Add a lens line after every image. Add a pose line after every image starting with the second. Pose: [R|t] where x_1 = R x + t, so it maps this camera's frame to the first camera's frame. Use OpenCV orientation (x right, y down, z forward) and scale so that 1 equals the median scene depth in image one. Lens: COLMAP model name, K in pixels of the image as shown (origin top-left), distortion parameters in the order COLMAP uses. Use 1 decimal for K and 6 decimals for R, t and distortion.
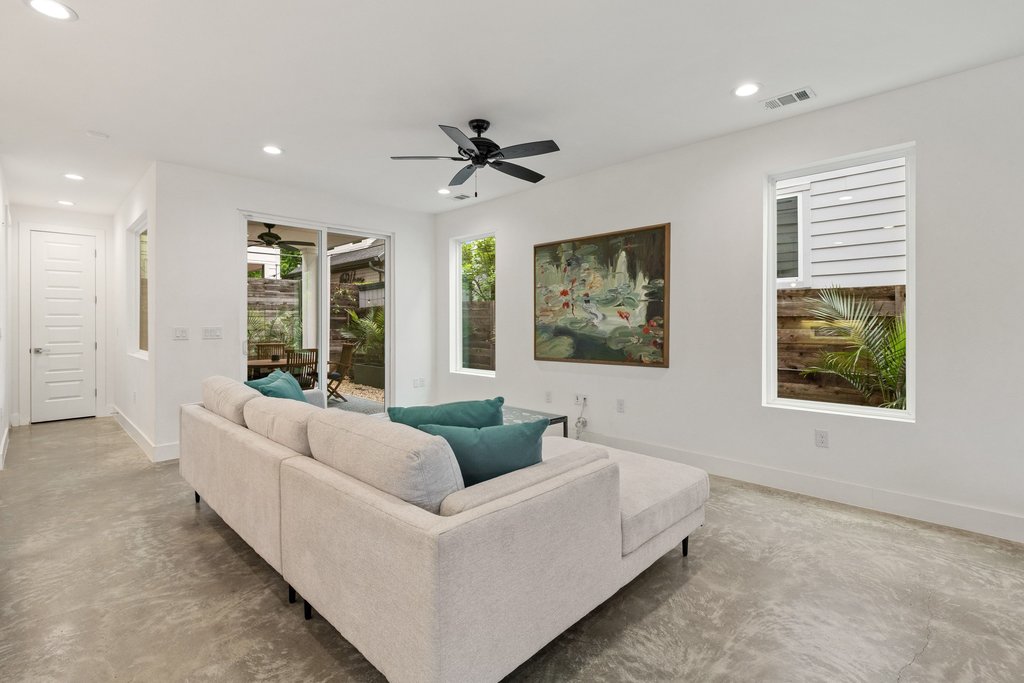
lens RADIAL K [[458.1, 0, 510.7], [0, 458.1, 330.7], [0, 0, 1]] dist [0.000896, -0.000215]
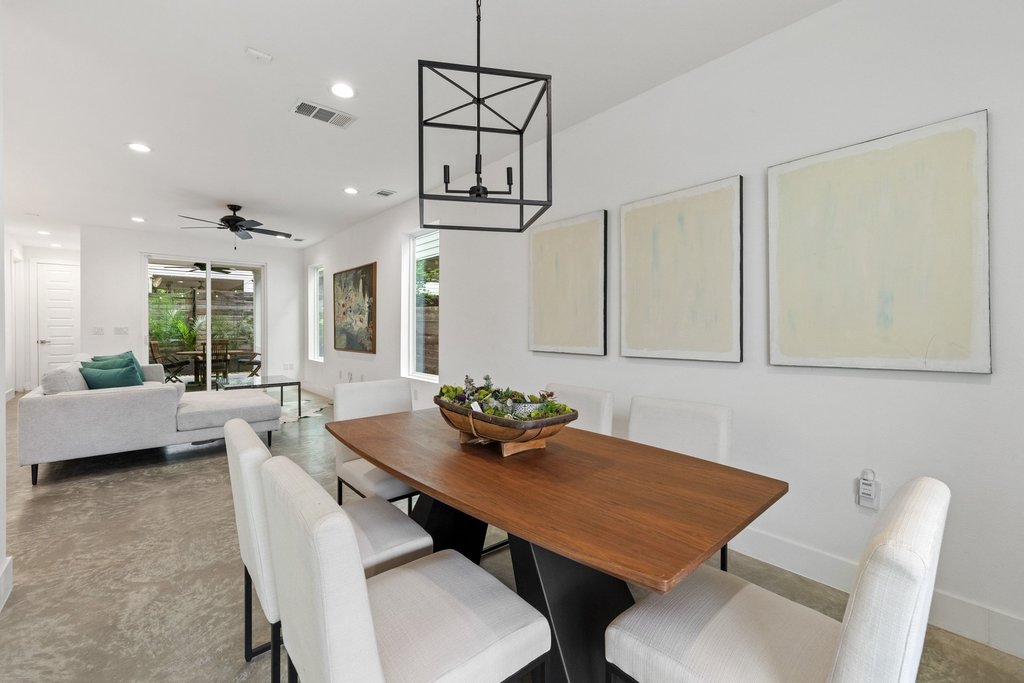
lens RADIAL K [[416.2, 0, 513.4], [0, 416.2, 340.6], [0, 0, 1]] dist [0.000552, -0.000047]
pose [[0.997530, 0.008378, -0.069737, 0.888760], [-0.007282, 0.999846, 0.015958, 0.009158], [0.069860, -0.015411, 0.997438, -0.388793]]
